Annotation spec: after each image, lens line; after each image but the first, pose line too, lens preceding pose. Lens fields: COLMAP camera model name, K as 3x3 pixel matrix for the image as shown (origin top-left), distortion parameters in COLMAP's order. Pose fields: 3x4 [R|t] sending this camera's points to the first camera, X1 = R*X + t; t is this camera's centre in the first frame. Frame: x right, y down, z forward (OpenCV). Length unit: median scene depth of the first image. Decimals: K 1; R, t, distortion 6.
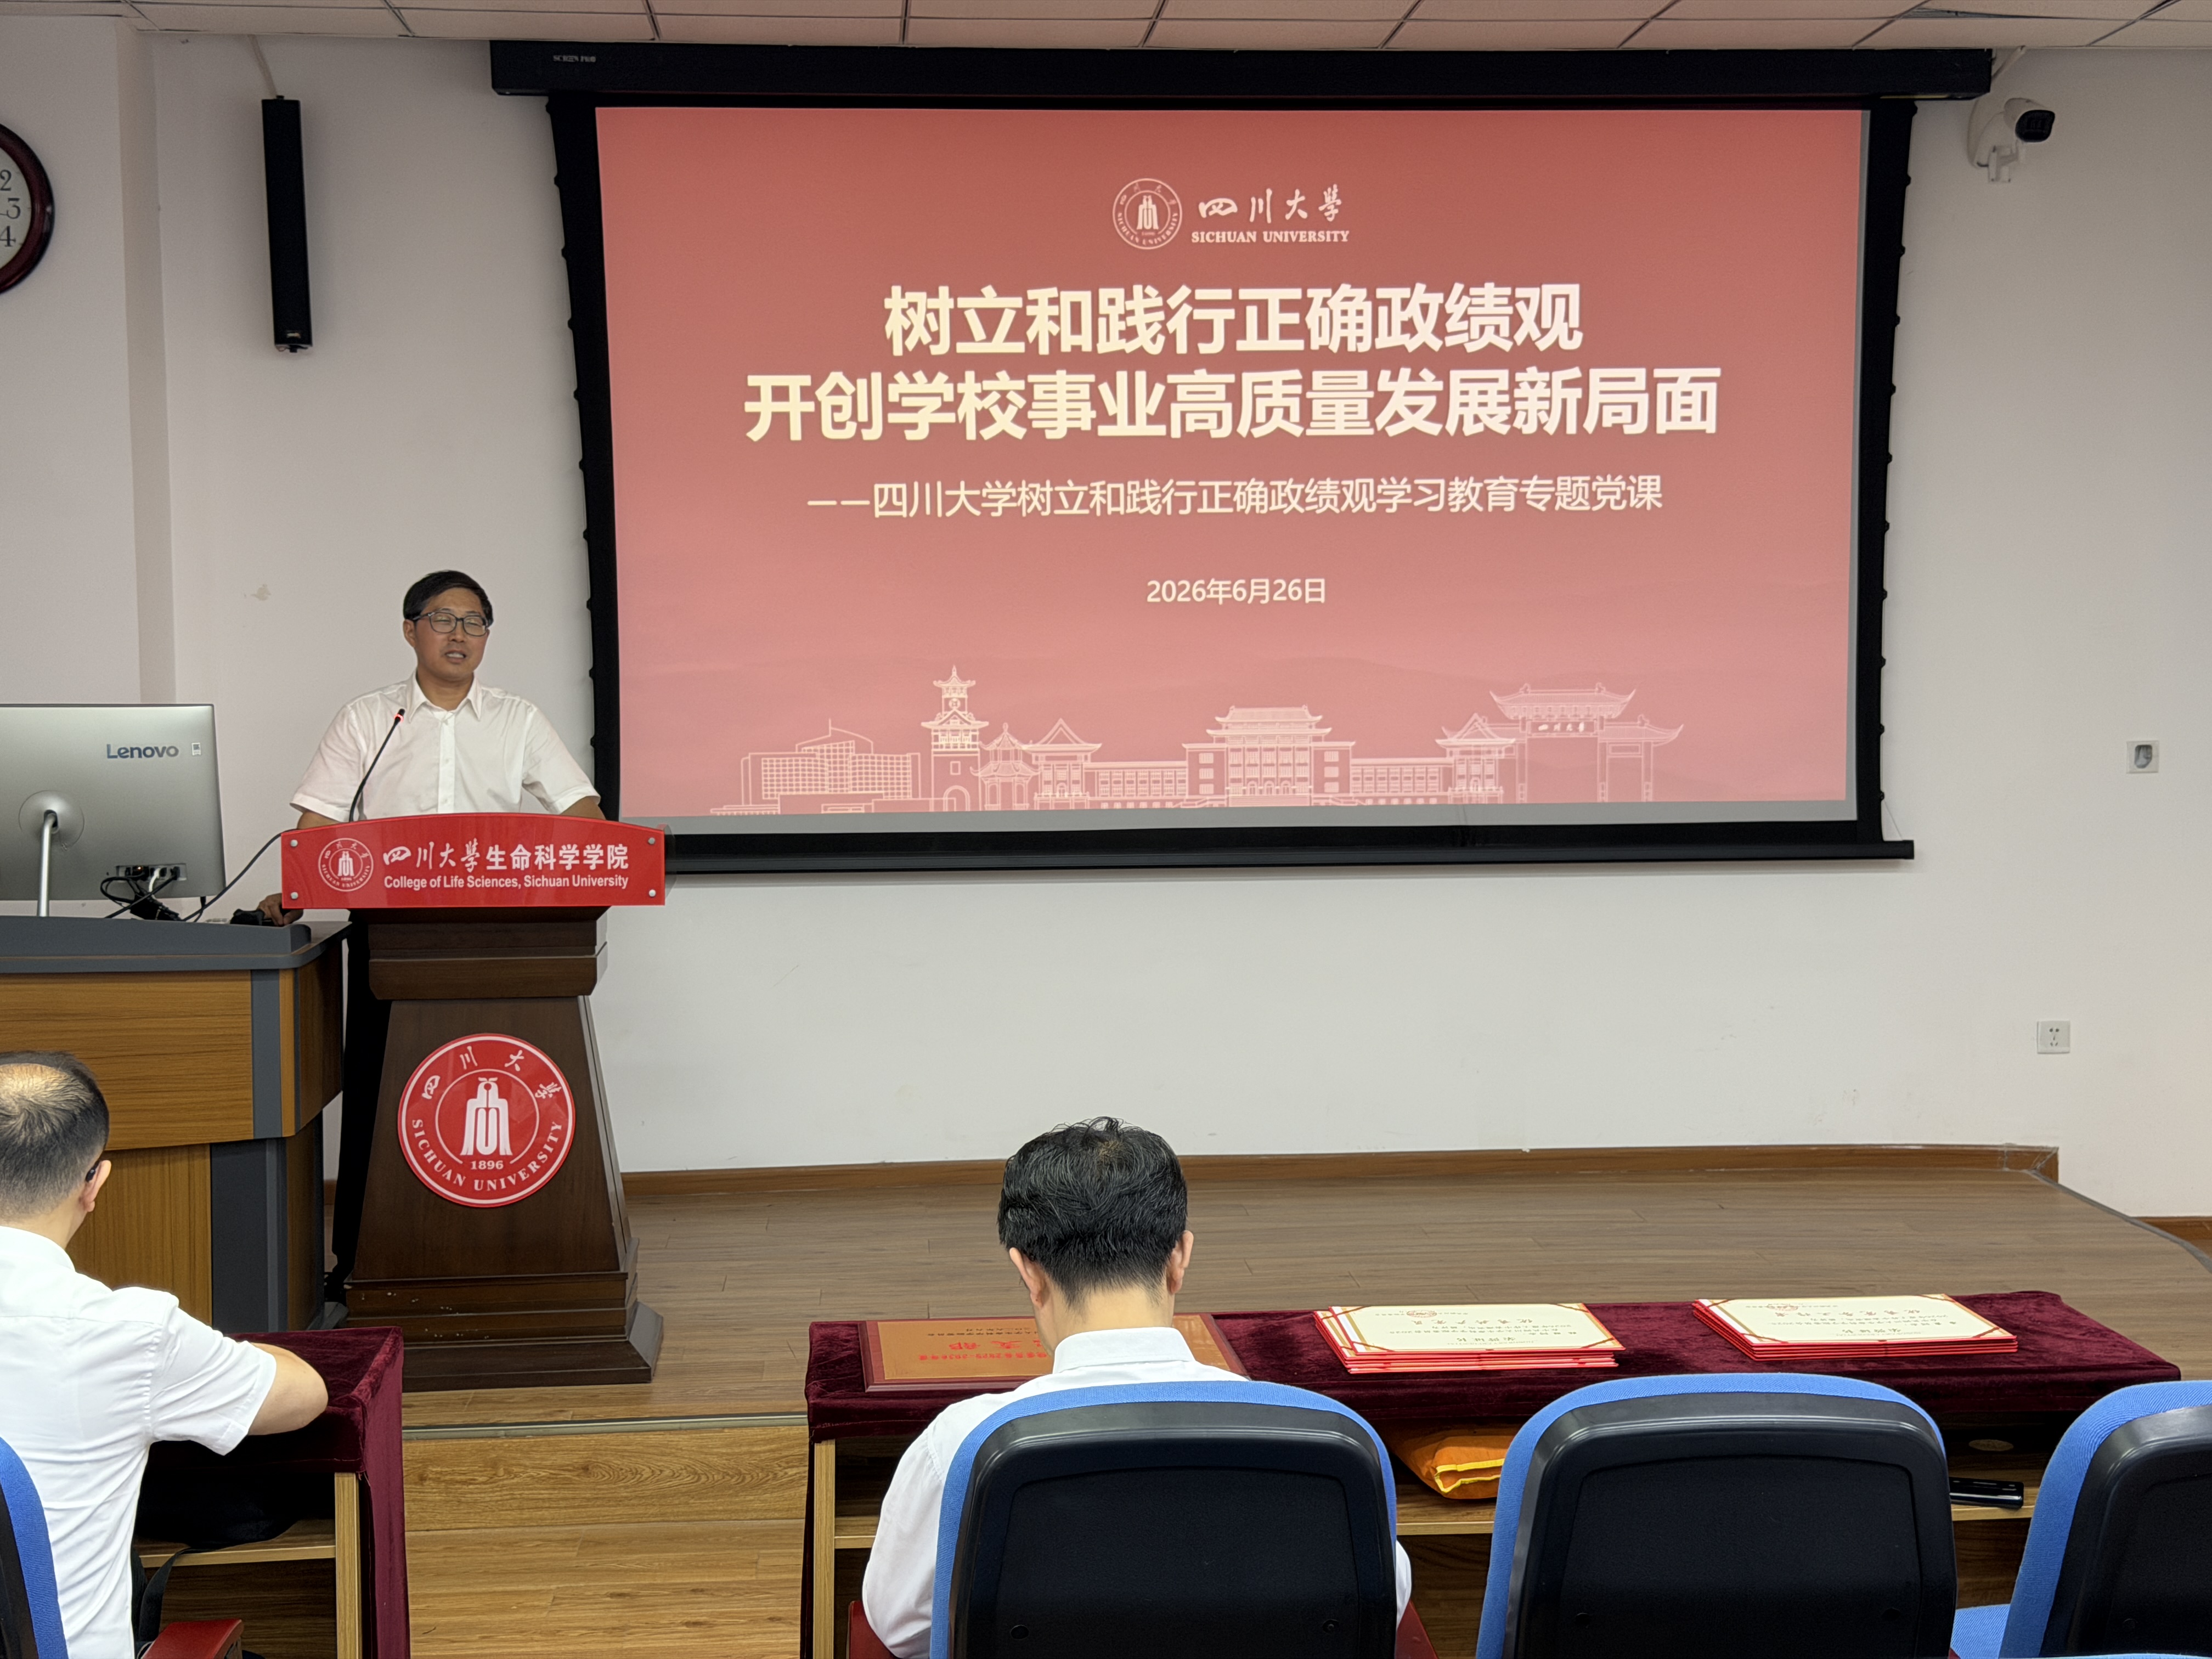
lens RADIAL K [[3092.2, 0, 1106.0], [0, 3092.2, 829.5], [0, 0, 1]] dist [0.241046, -0.576829]
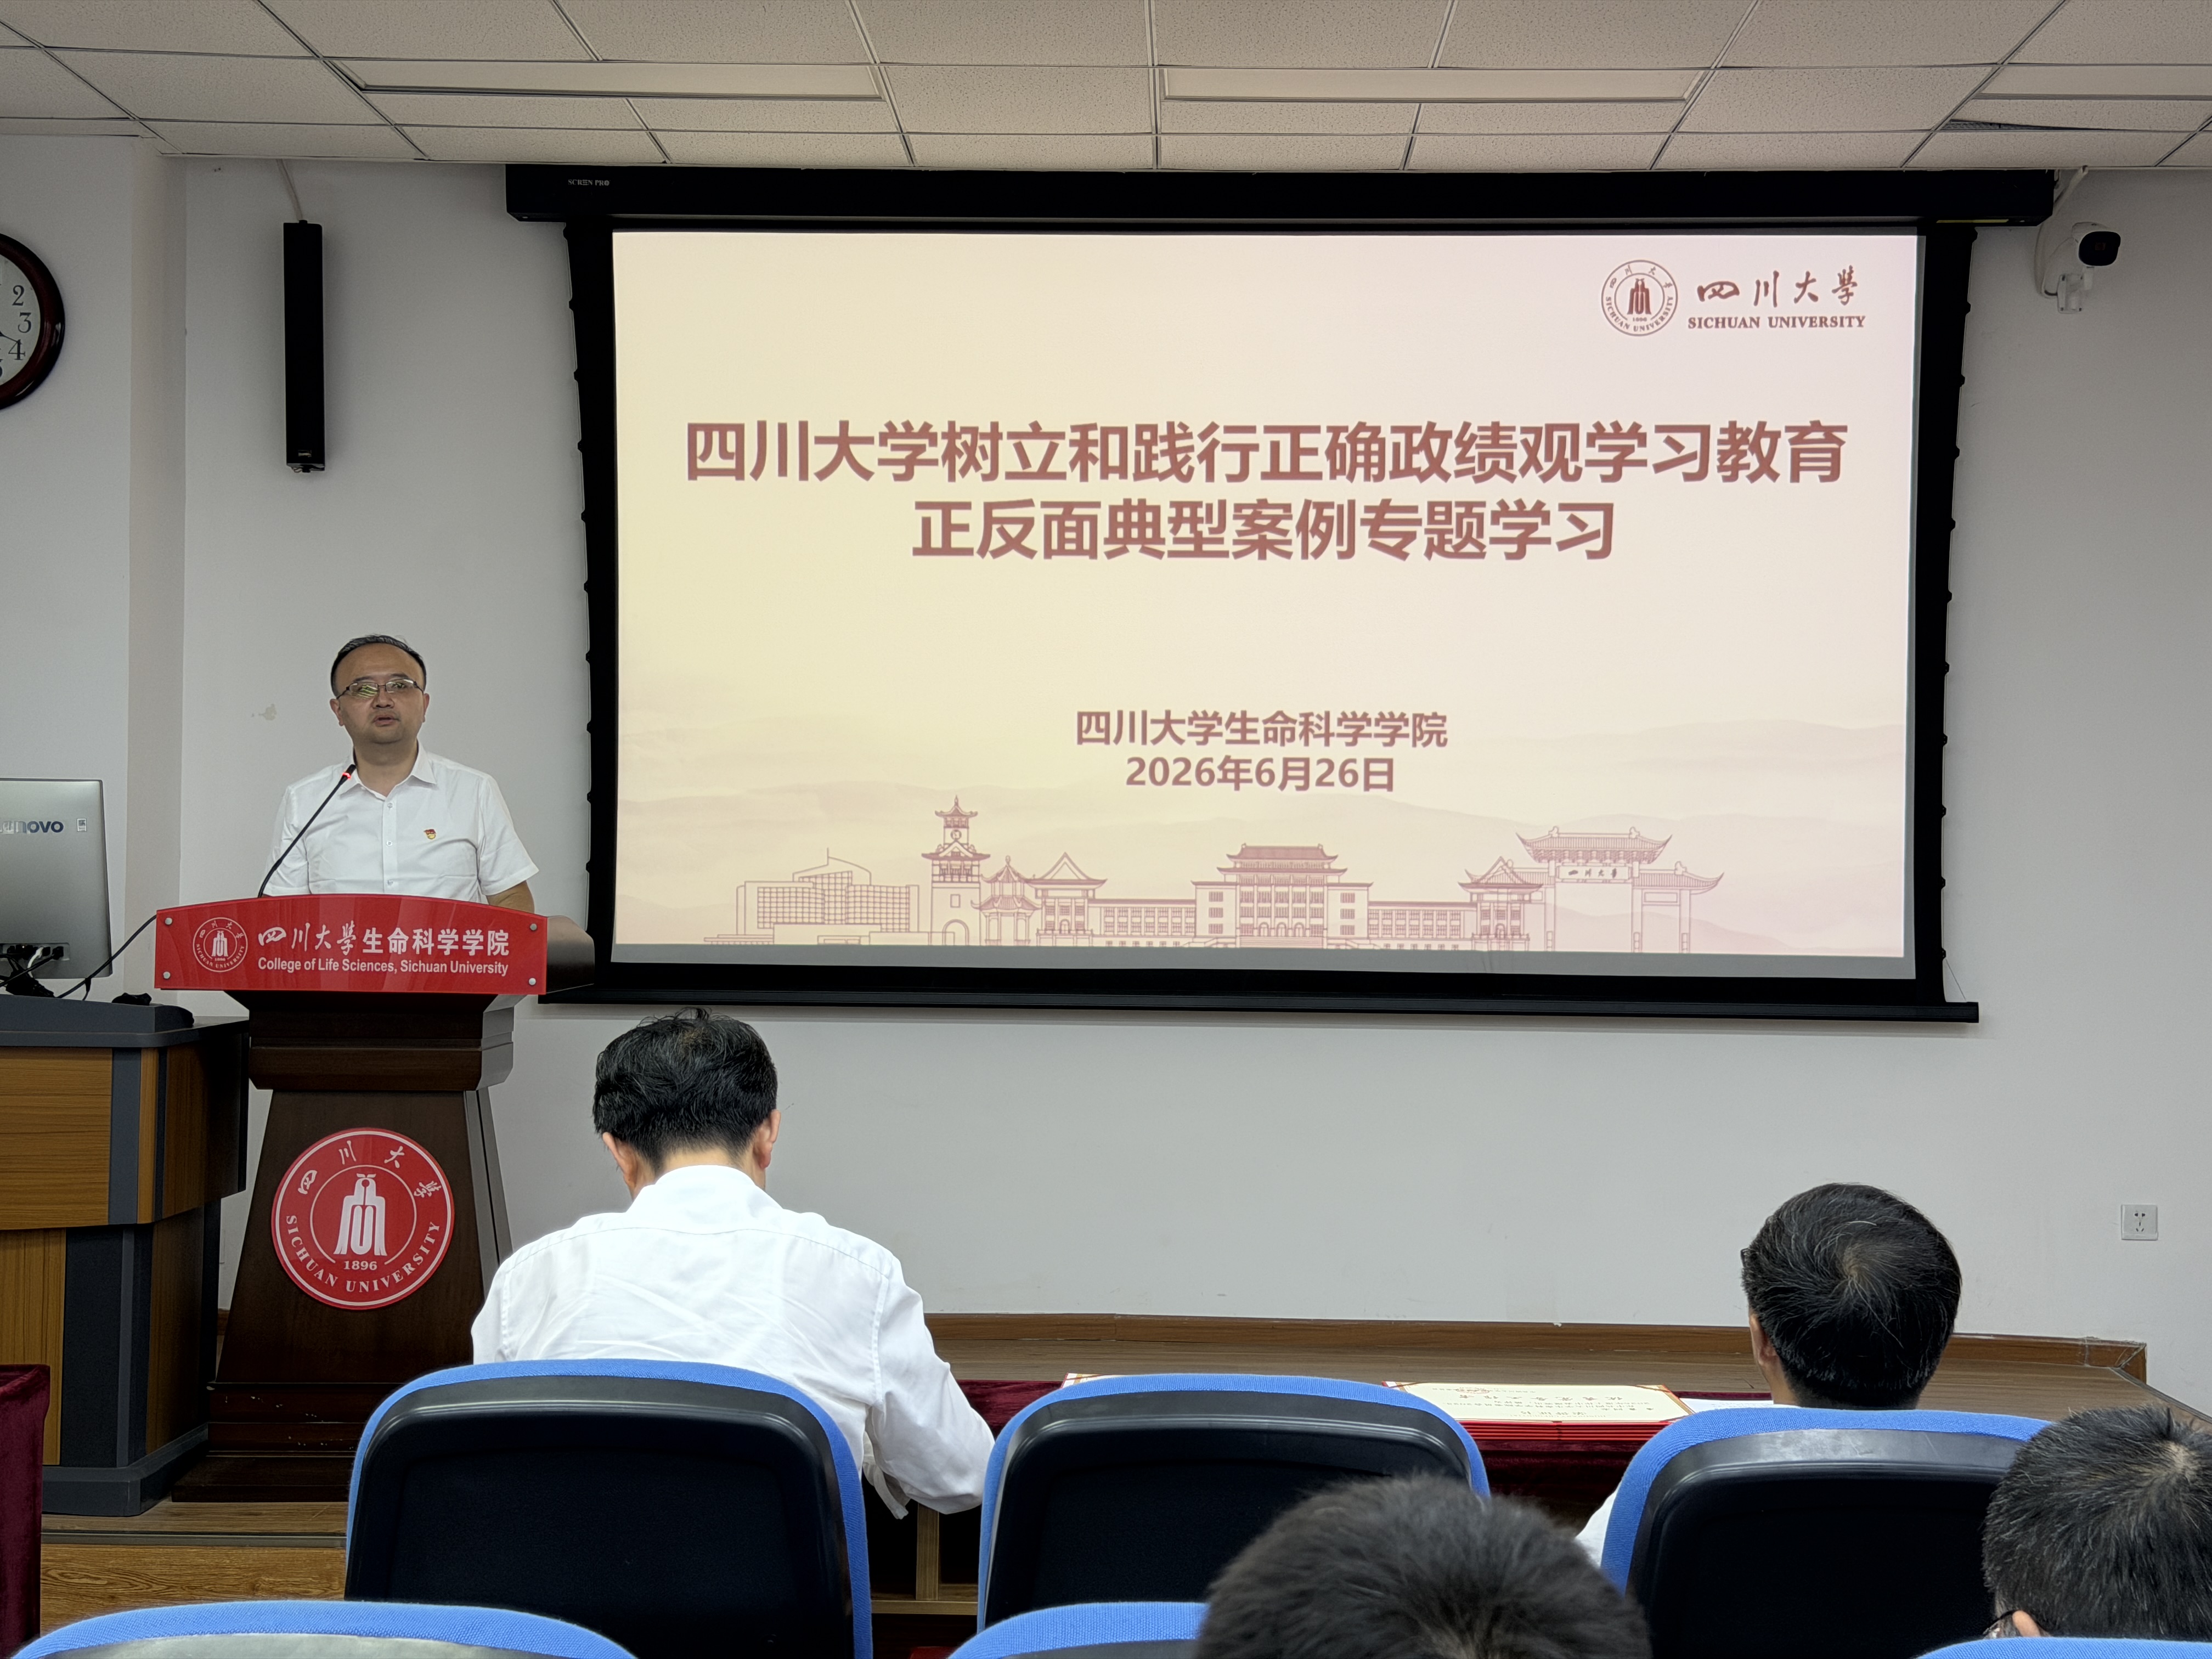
lens RADIAL K [[3092.2, 0, 1106.0], [0, 3092.2, 829.5], [0, 0, 1]] dist [0.241046, -0.576829]
pose [[0.994631, 0.016628, -0.102144, 0.125787], [-0.025055, 0.996336, -0.081775, 0.047069], [0.100410, 0.083896, 0.991403, 0.056326]]
